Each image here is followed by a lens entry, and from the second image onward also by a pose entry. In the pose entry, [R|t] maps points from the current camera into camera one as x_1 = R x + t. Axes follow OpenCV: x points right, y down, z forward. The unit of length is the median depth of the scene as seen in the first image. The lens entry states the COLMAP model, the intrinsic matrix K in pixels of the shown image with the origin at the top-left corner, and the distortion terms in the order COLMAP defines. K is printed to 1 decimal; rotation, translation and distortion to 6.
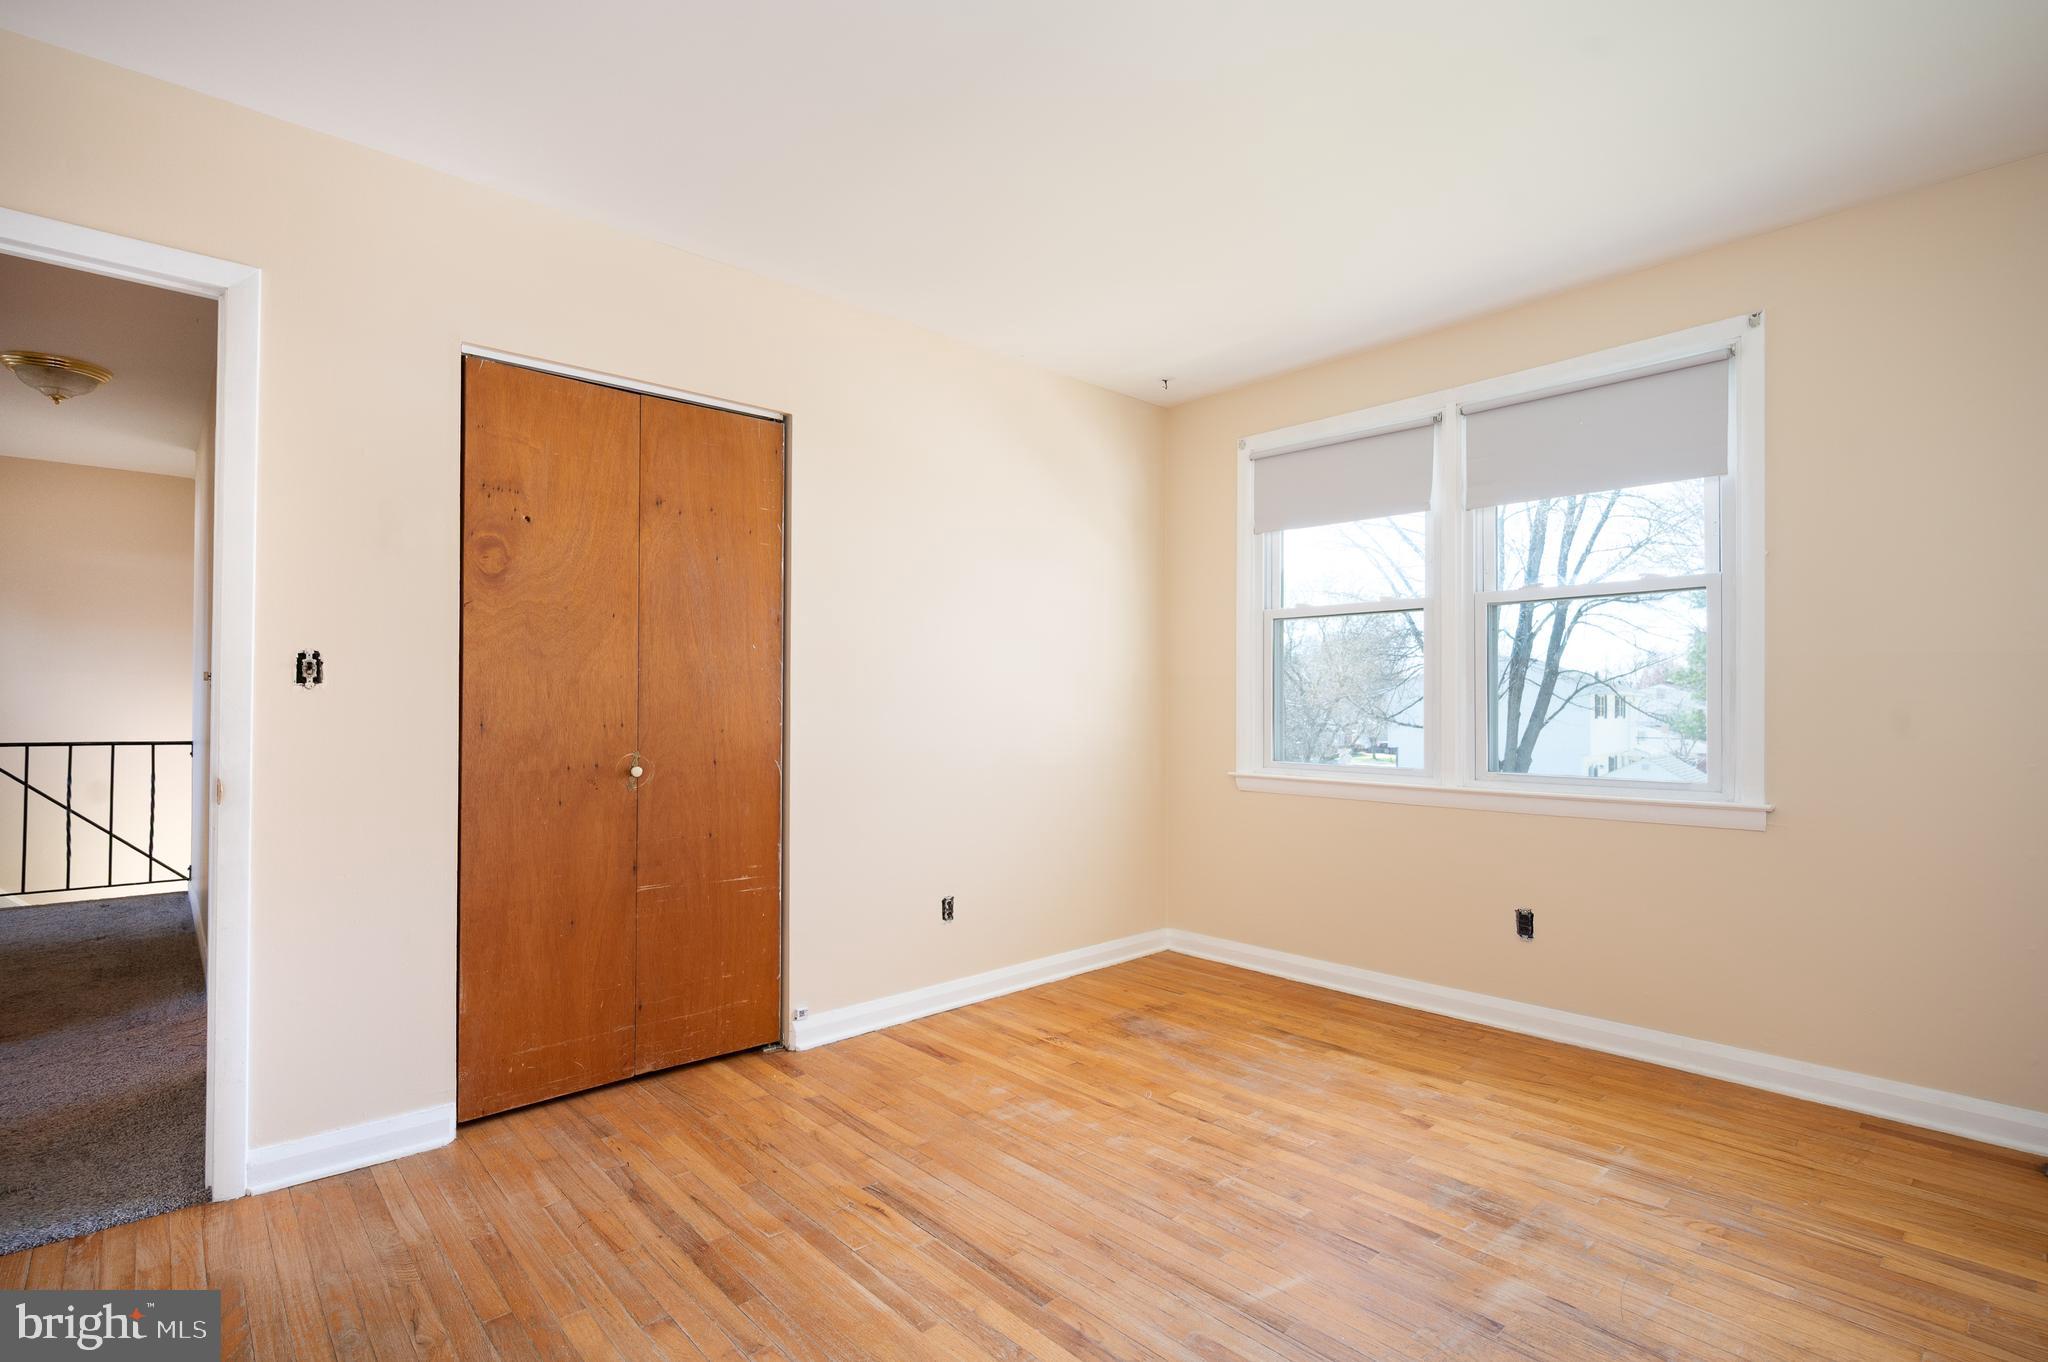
lens RADIAL K [[972.0, 0, 1036.2], [0, 972.0, 703.0], [0, 0, 1]] dist [-0.002086, 0.000169]
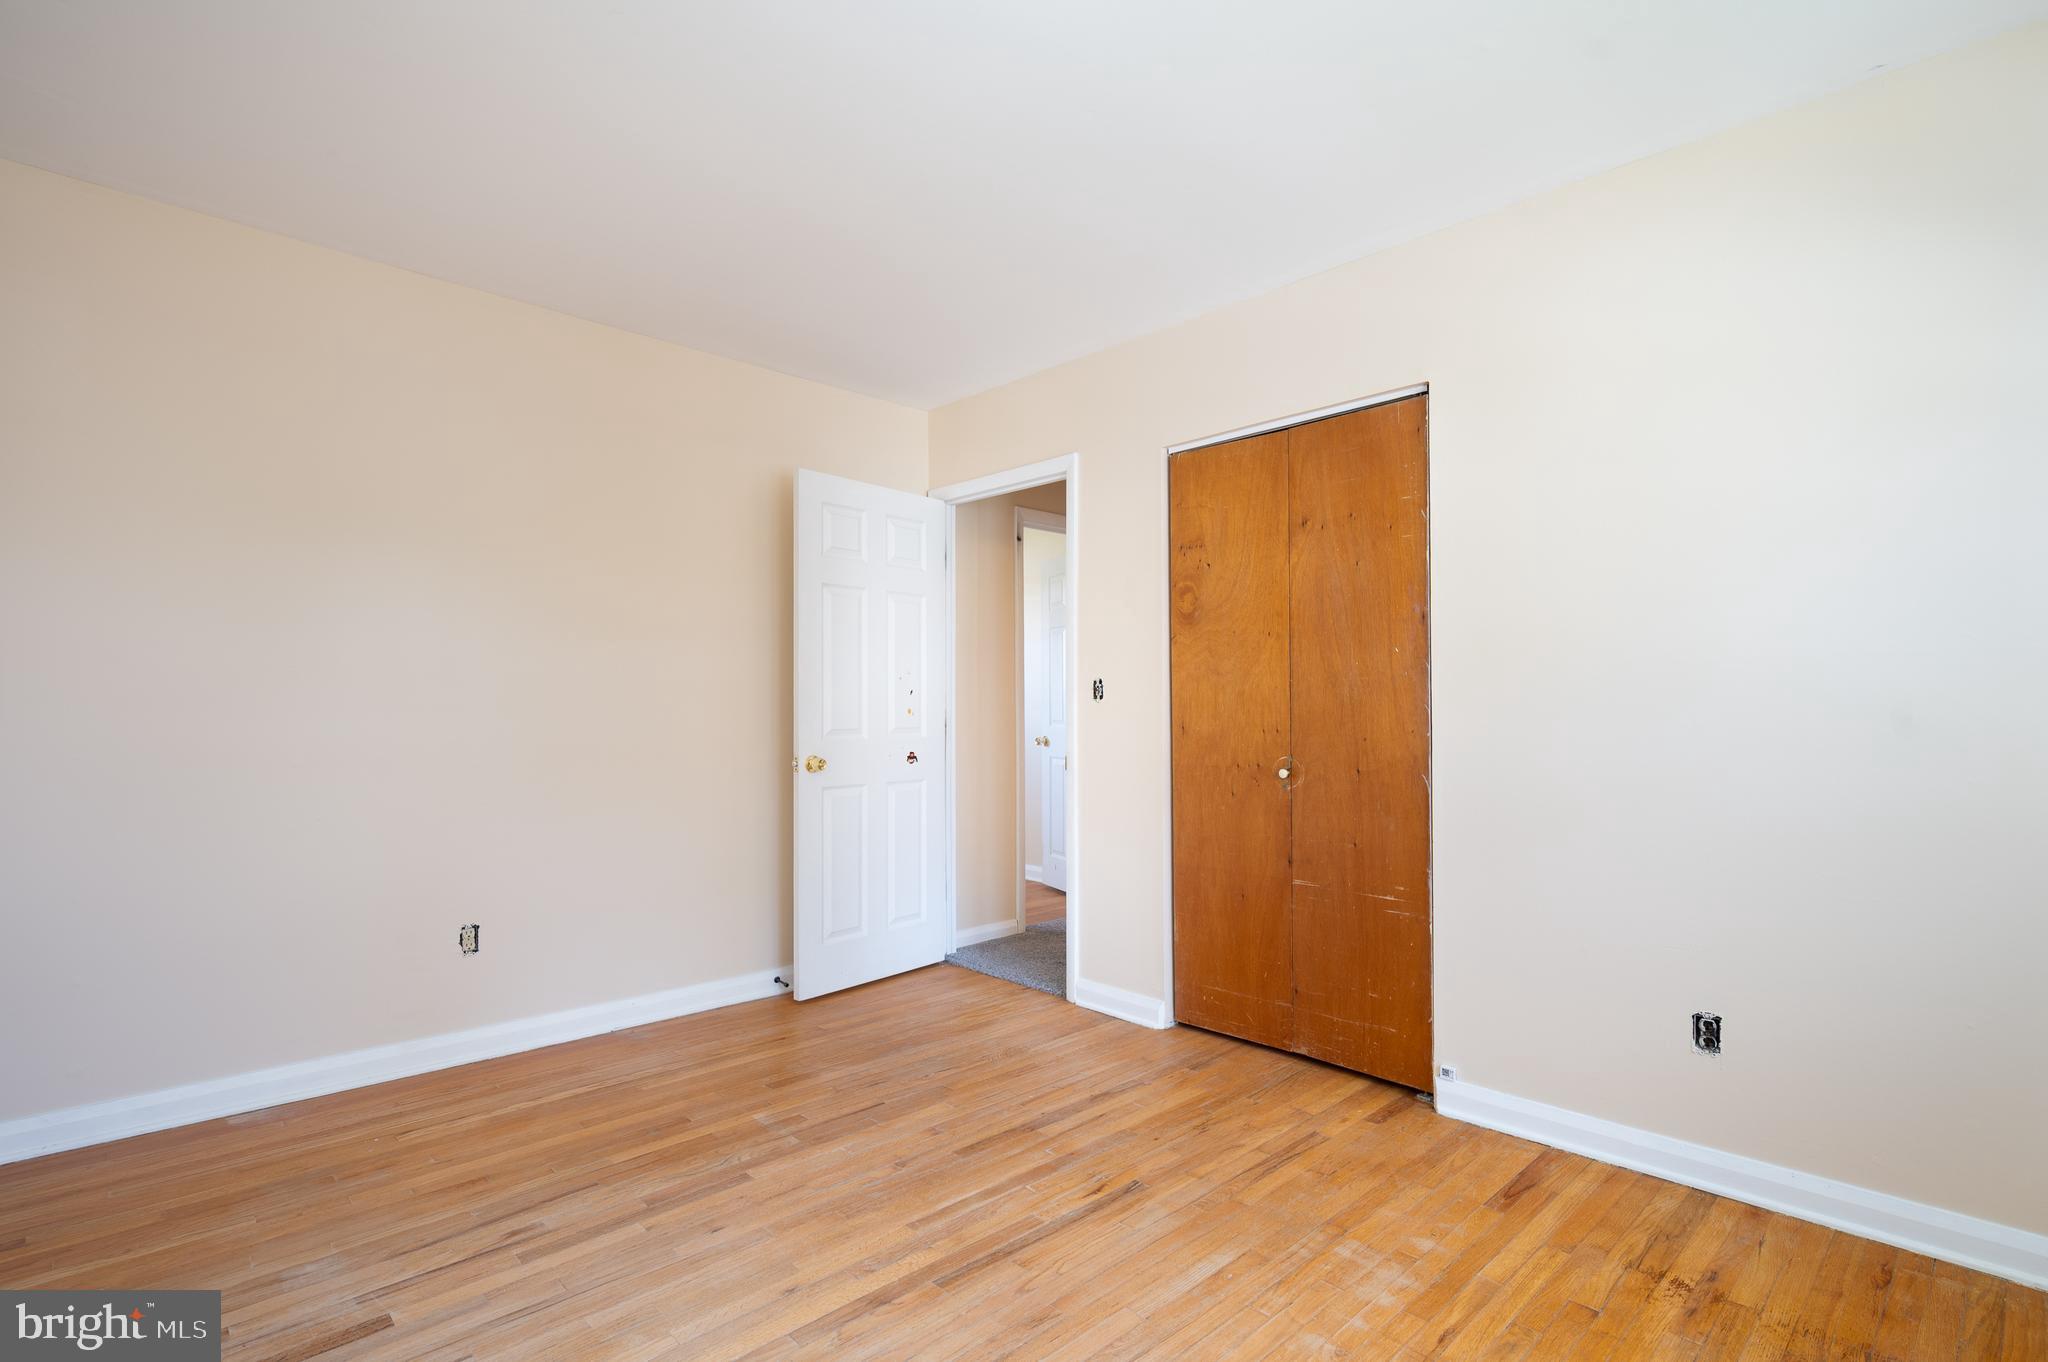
lens RADIAL K [[972.0, 0, 1036.2], [0, 972.0, 703.0], [0, 0, 1]] dist [-0.002086, 0.000169]
pose [[0.027103, -0.007364, -0.999606, 0.707666], [0.003595, 0.999967, -0.007269, -0.002173], [0.999626, -0.003397, 0.027129, 0.715545]]
